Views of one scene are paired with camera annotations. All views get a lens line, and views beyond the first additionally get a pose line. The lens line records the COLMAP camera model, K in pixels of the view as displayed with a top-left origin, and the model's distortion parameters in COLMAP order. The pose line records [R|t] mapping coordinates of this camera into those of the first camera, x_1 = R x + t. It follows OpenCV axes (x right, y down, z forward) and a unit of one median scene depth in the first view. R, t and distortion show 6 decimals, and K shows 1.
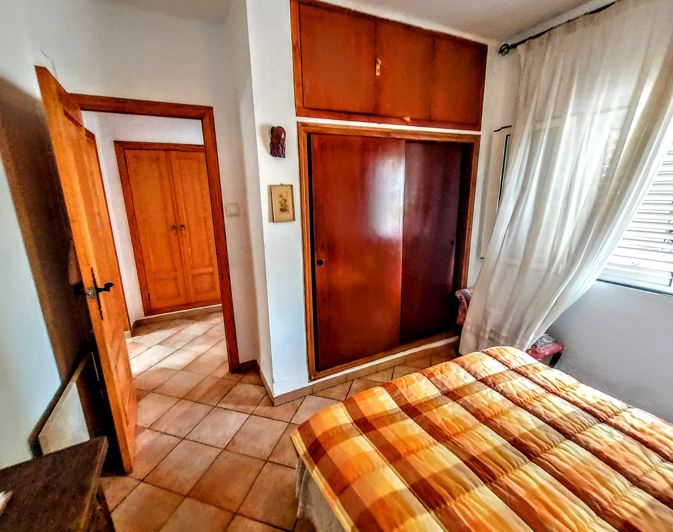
lens RADIAL K [[301.4, 0, 336.1], [0, 301.4, 267.9], [0, 0, 1]] dist [0.000177, 0.000026]
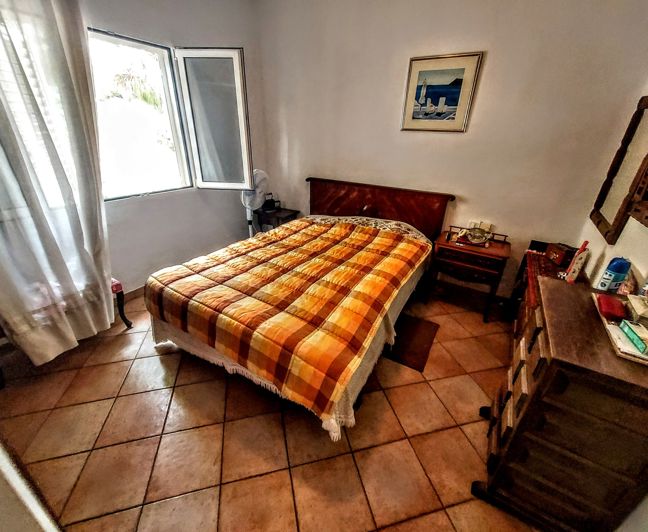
lens RADIAL K [[282.3, 0, 323.9], [0, 282.3, 263.3], [0, 0, 1]] dist [0.000250, 0.000017]
pose [[-0.545047, -0.353762, 0.760116, -0.642800], [0.185842, 0.833090, 0.520984, -0.224933], [-0.817549, 0.425222, -0.388329, 1.233884]]
